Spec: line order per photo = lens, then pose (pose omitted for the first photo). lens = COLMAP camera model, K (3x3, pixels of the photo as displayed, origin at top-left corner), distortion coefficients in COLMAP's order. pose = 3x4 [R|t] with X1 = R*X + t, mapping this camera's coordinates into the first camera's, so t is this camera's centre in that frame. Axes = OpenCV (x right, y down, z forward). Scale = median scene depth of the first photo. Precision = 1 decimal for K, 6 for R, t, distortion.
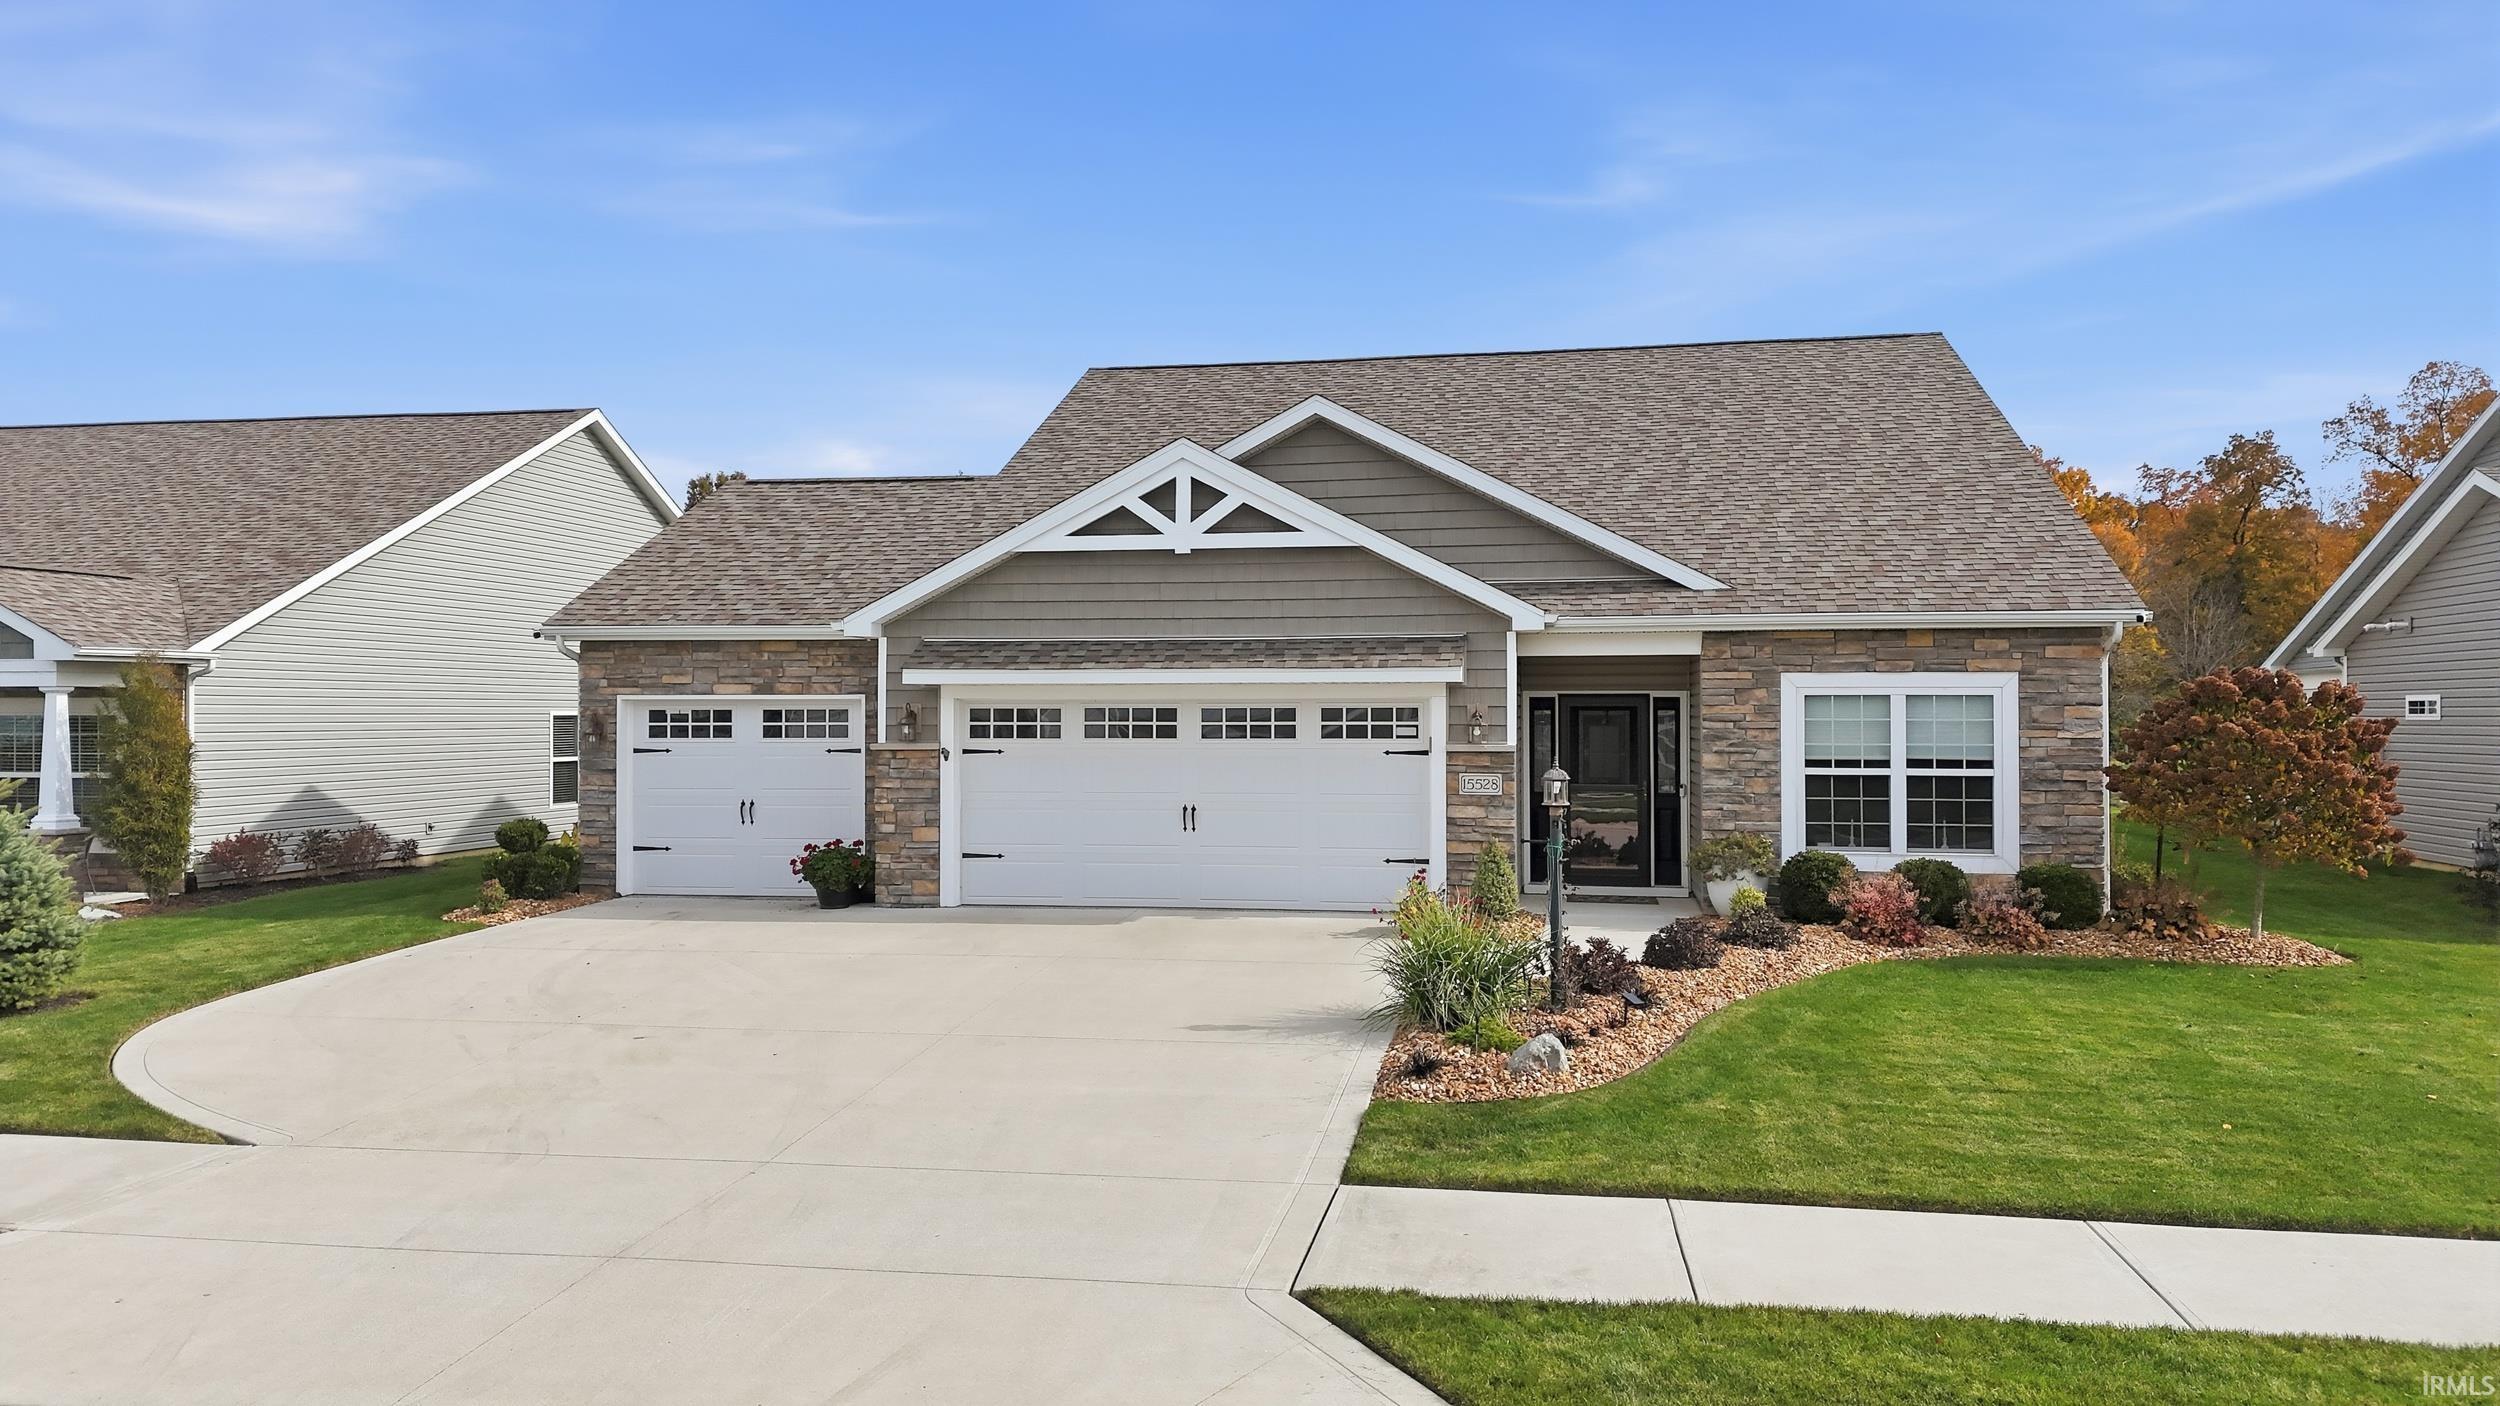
lens RADIAL K [[1726.8, 0, 1240.0], [0, 1726.8, 719.7], [0, 0, 1]] dist [0.056674, -0.060023]
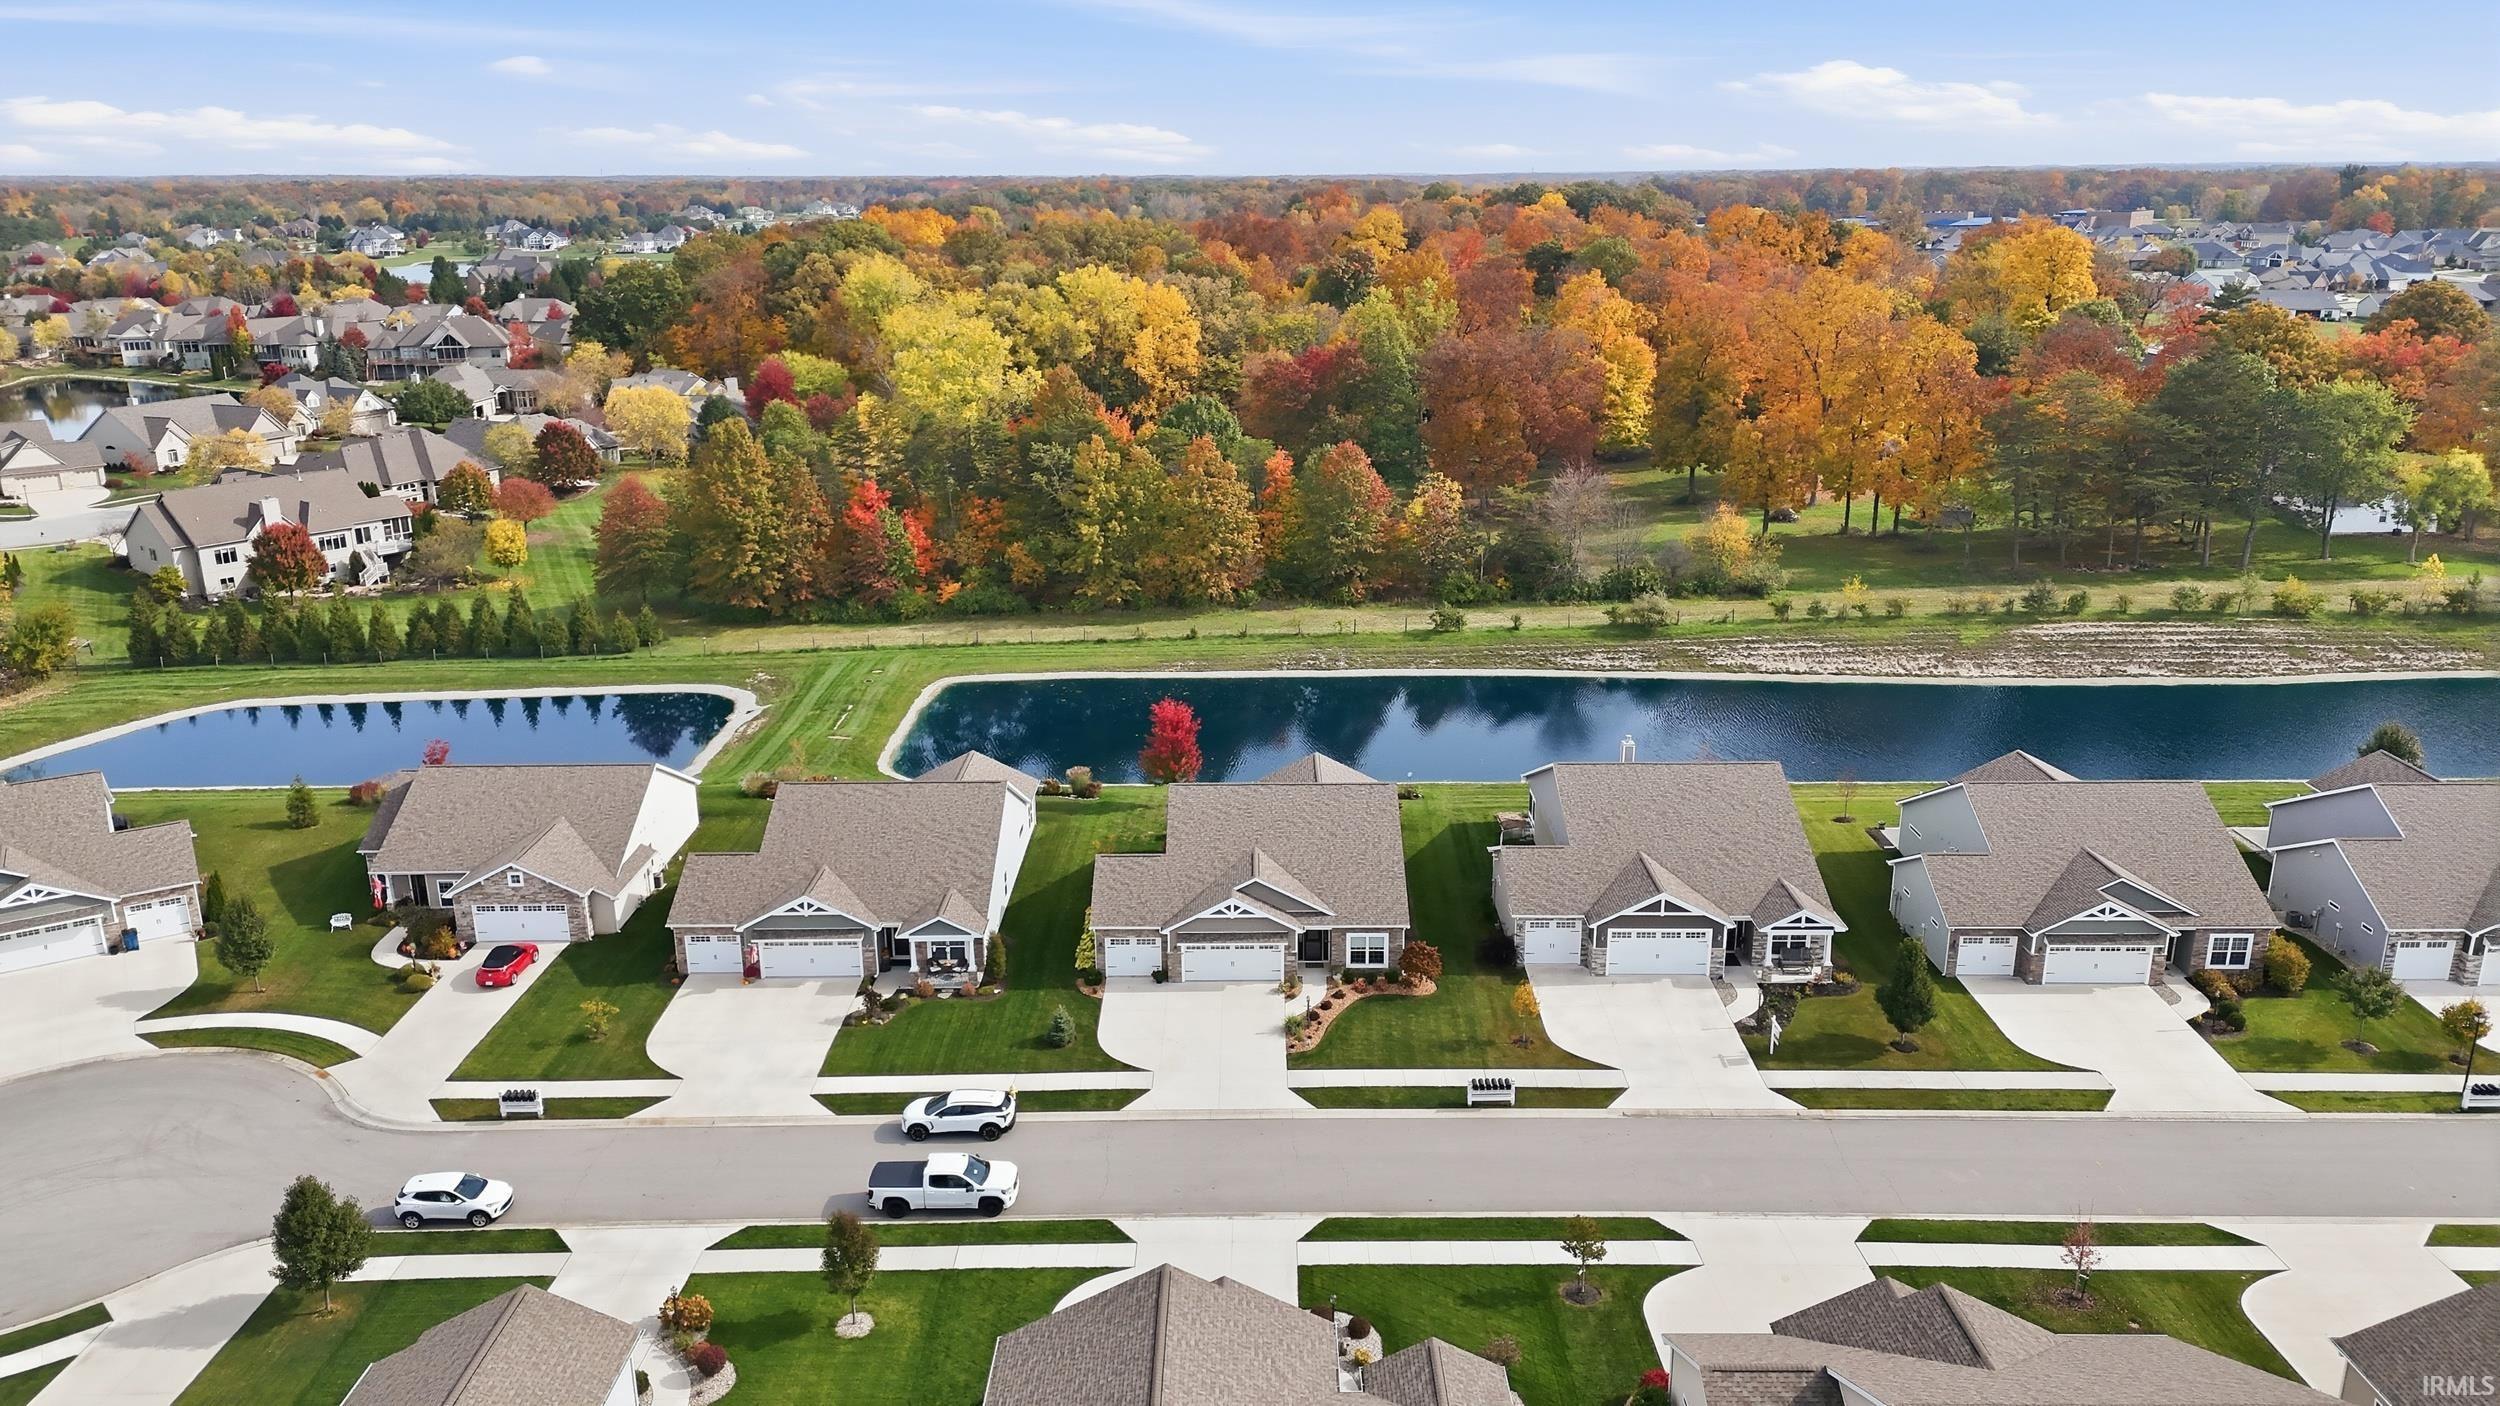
lens RADIAL K [[1726.8, 0, 1249.4], [0, 1726.8, 688.0], [0, 0, 1]] dist [0.056674, -0.060023]
pose [[0.983016, -0.055071, 0.175063, -0.826670], [0.003491, 0.959352, 0.282192, -2.155063], [-0.183488, -0.276788, 0.943250, -3.568535]]
